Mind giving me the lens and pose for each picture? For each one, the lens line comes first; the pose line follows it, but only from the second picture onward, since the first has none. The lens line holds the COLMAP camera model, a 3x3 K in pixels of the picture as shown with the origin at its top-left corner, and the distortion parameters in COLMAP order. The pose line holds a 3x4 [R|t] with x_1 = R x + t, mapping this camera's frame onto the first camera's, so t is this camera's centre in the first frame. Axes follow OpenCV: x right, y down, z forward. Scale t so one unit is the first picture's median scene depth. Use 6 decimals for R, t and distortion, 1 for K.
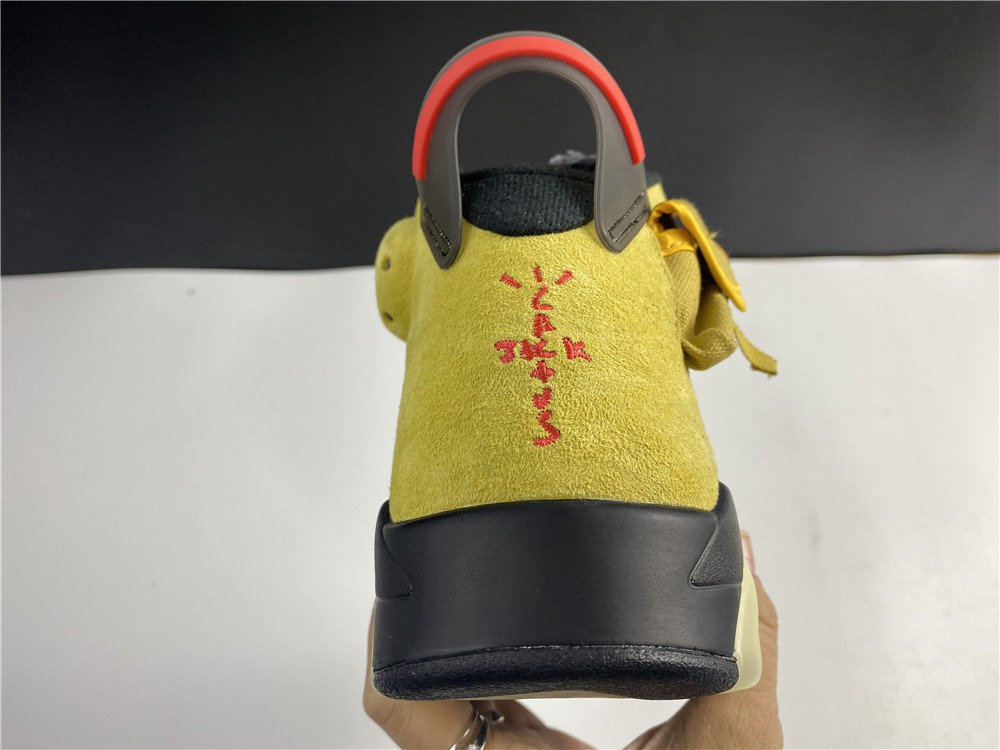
lens RADIAL K [[763.5, 0, 491.8], [0, 763.5, 380.2], [0, 0, 1]] dist [0.010689, -0.002682]
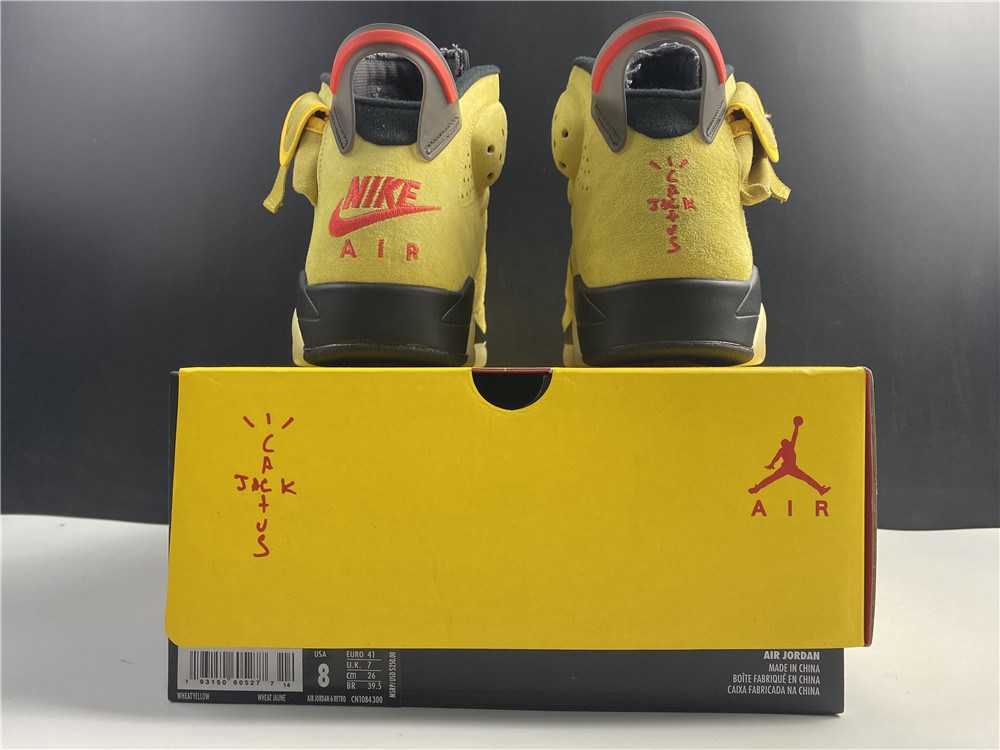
lens RADIAL K [[763.5, 0, 506.9], [0, 763.5, 378.7], [0, 0, 1]] dist [0.010689, -0.002682]
pose [[0.999958, -0.008812, -0.002380, -0.363722], [0.009101, 0.942465, 0.334181, -0.280852], [-0.000702, -0.334189, 0.942506, -1.039641]]
